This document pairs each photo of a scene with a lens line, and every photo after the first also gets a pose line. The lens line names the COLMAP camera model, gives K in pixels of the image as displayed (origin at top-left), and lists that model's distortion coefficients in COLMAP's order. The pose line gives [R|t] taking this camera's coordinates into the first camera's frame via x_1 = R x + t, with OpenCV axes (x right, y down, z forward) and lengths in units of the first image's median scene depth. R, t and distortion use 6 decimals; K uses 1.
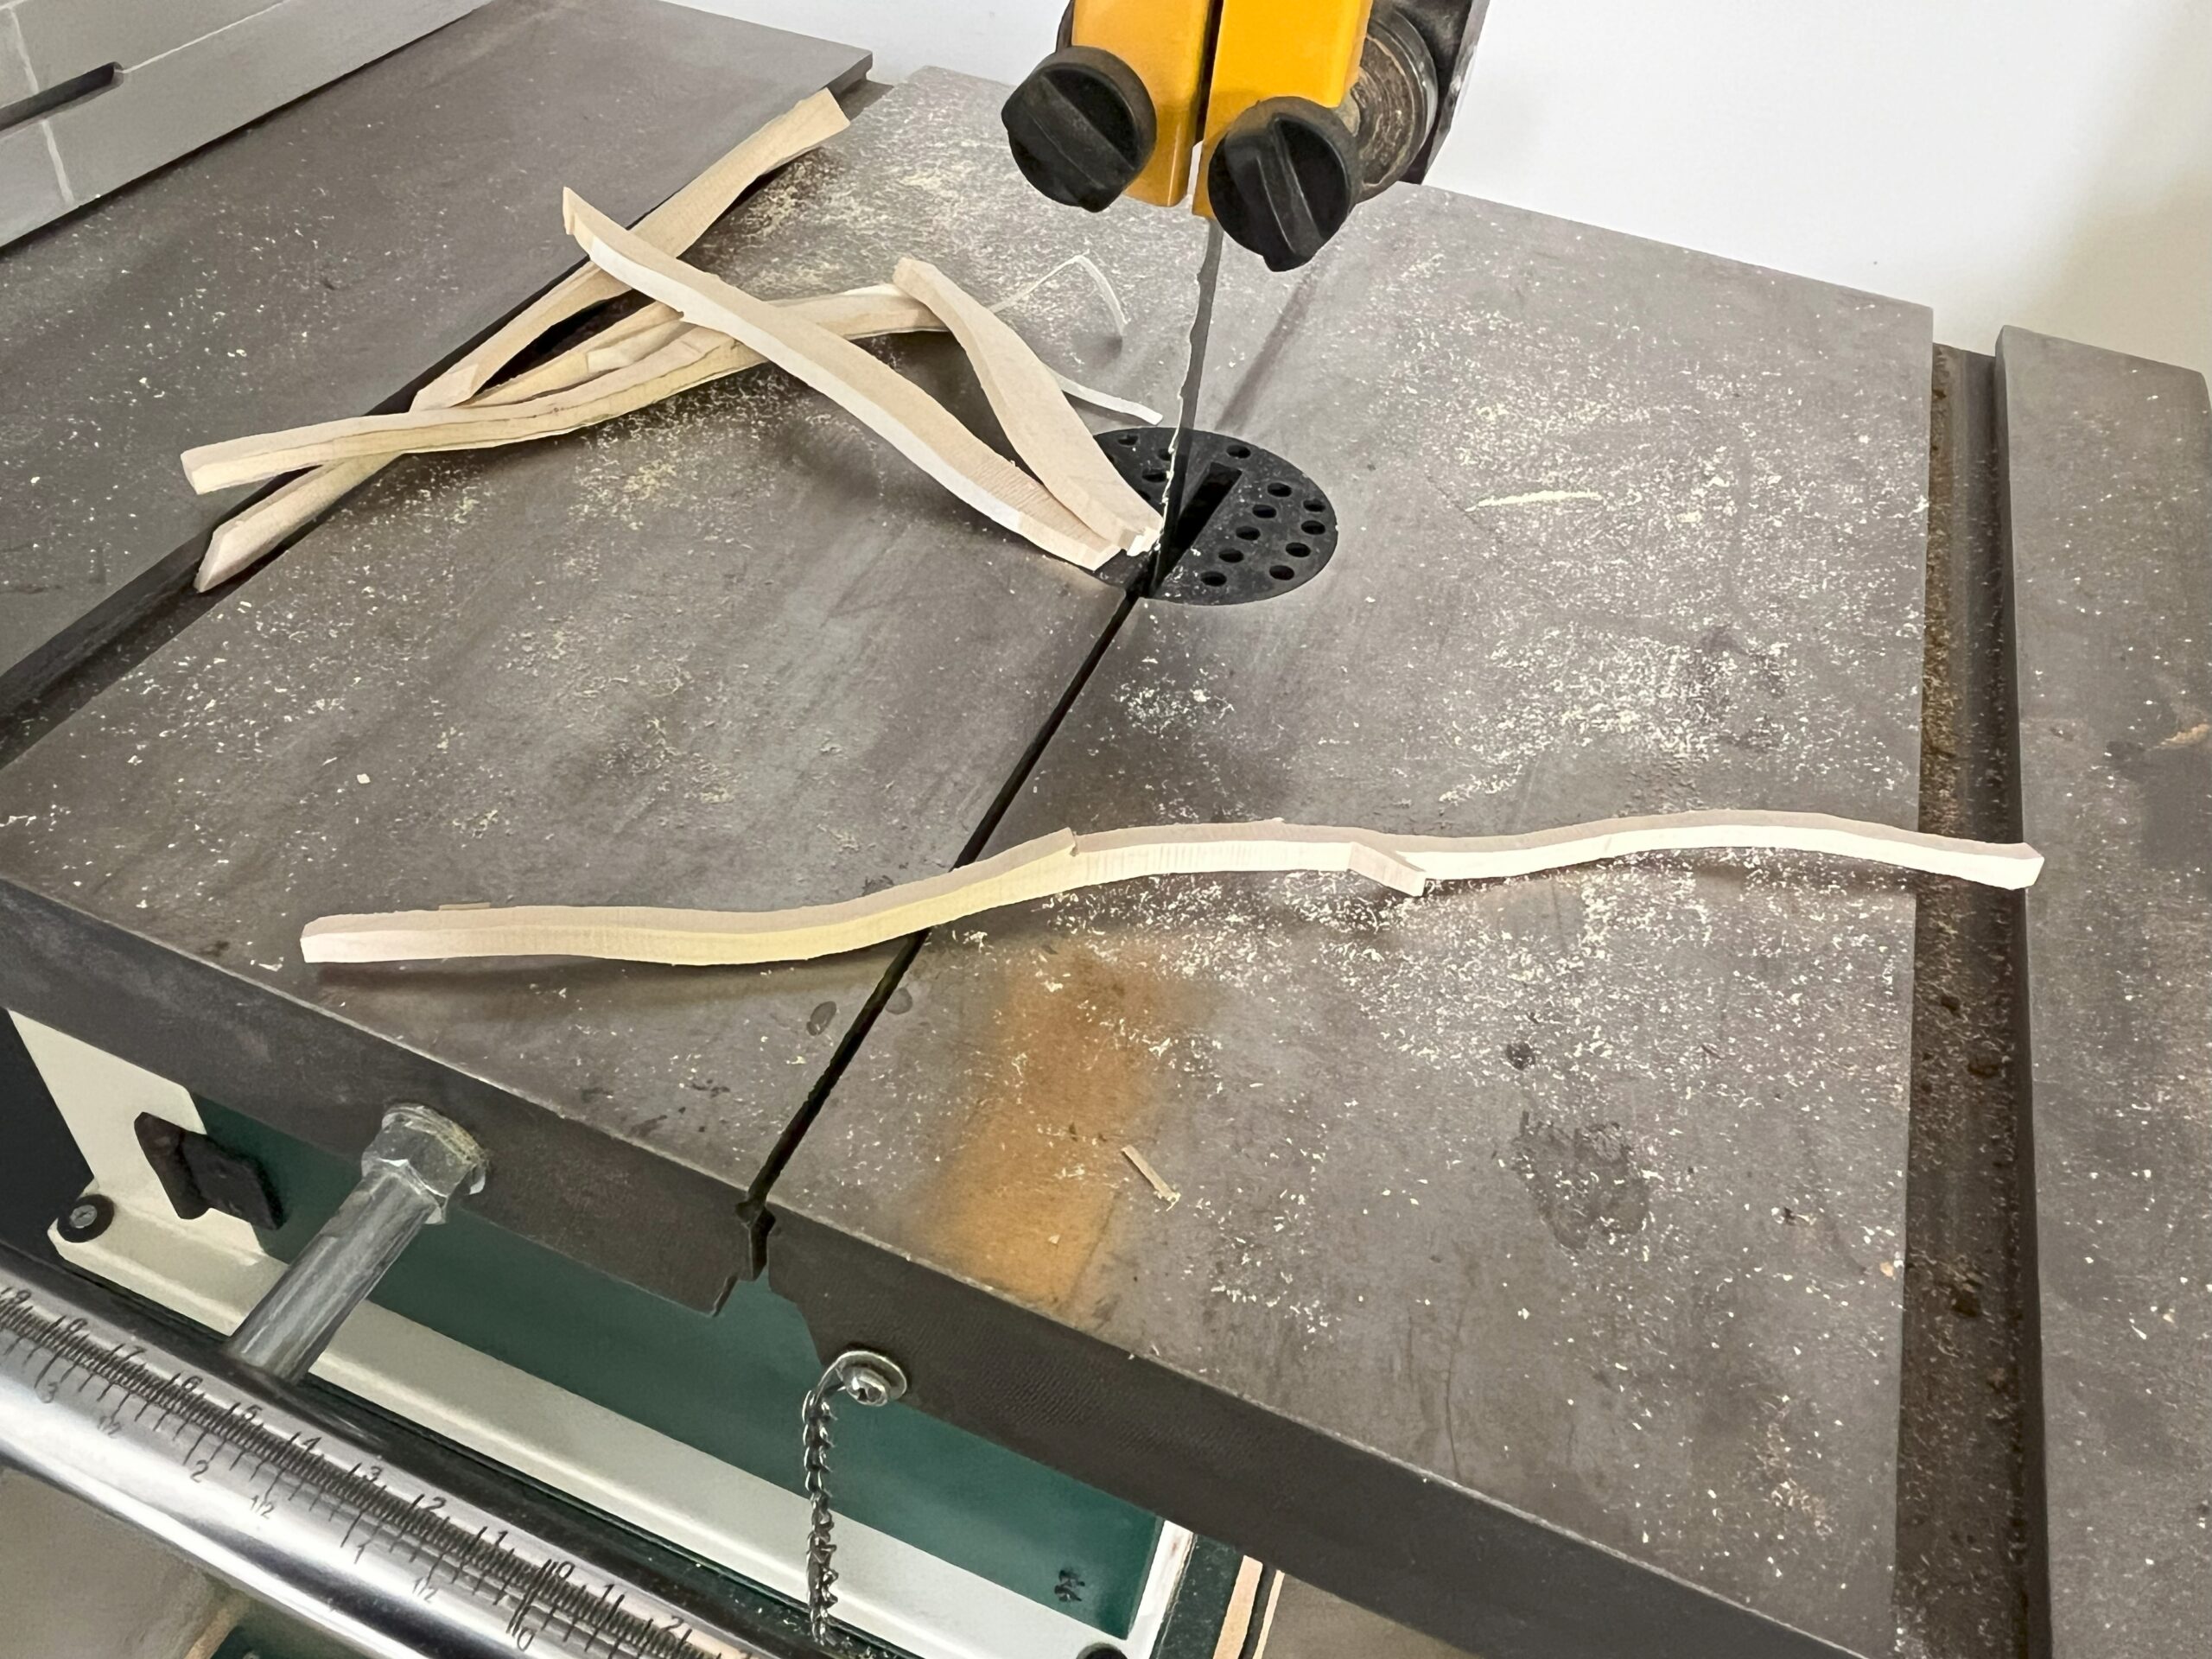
lens RADIAL K [[1575.7, 0, 1048.2], [0, 1575.7, 819.6], [0, 0, 1]] dist [0.005960, -0.002312]
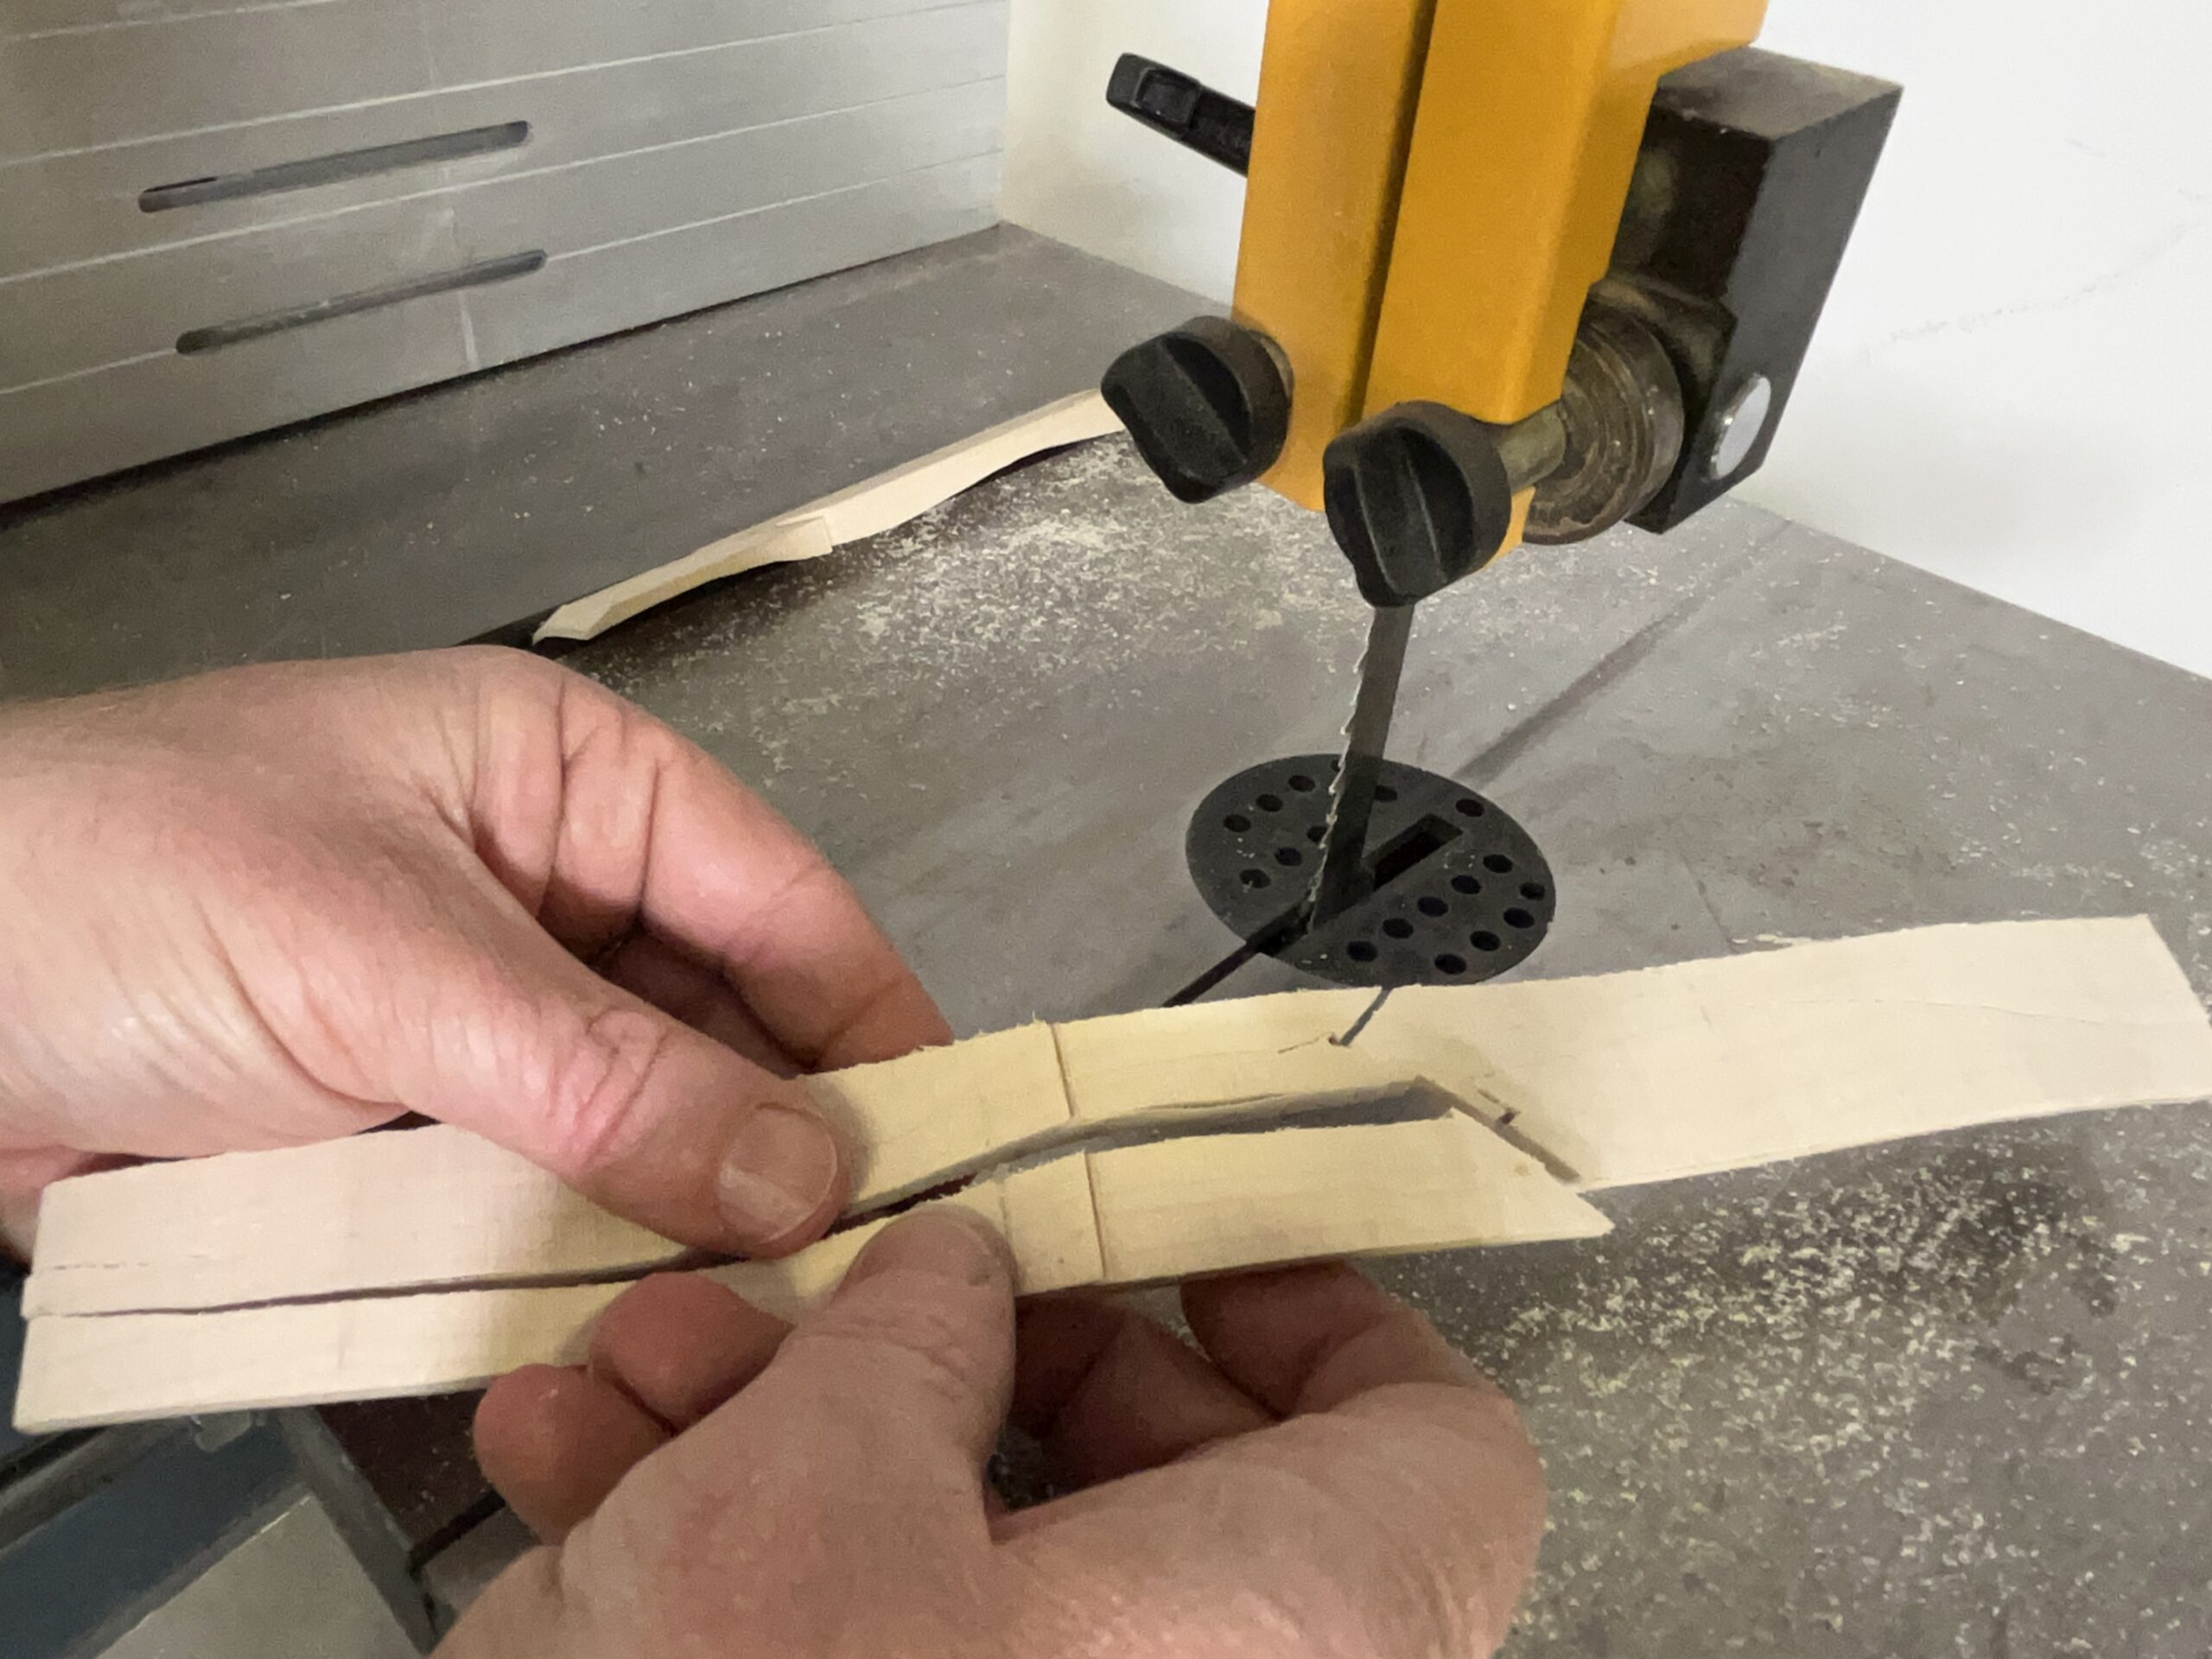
lens RADIAL K [[1575.7, 0, 1048.2], [0, 1575.7, 819.6], [0, 0, 1]] dist [0.005960, -0.002312]
pose [[0.924867, 0.212467, -0.315404, 0.202722], [-0.258345, 0.959643, -0.111104, -0.087165], [0.279069, 0.184239, 0.942431, 0.174196]]
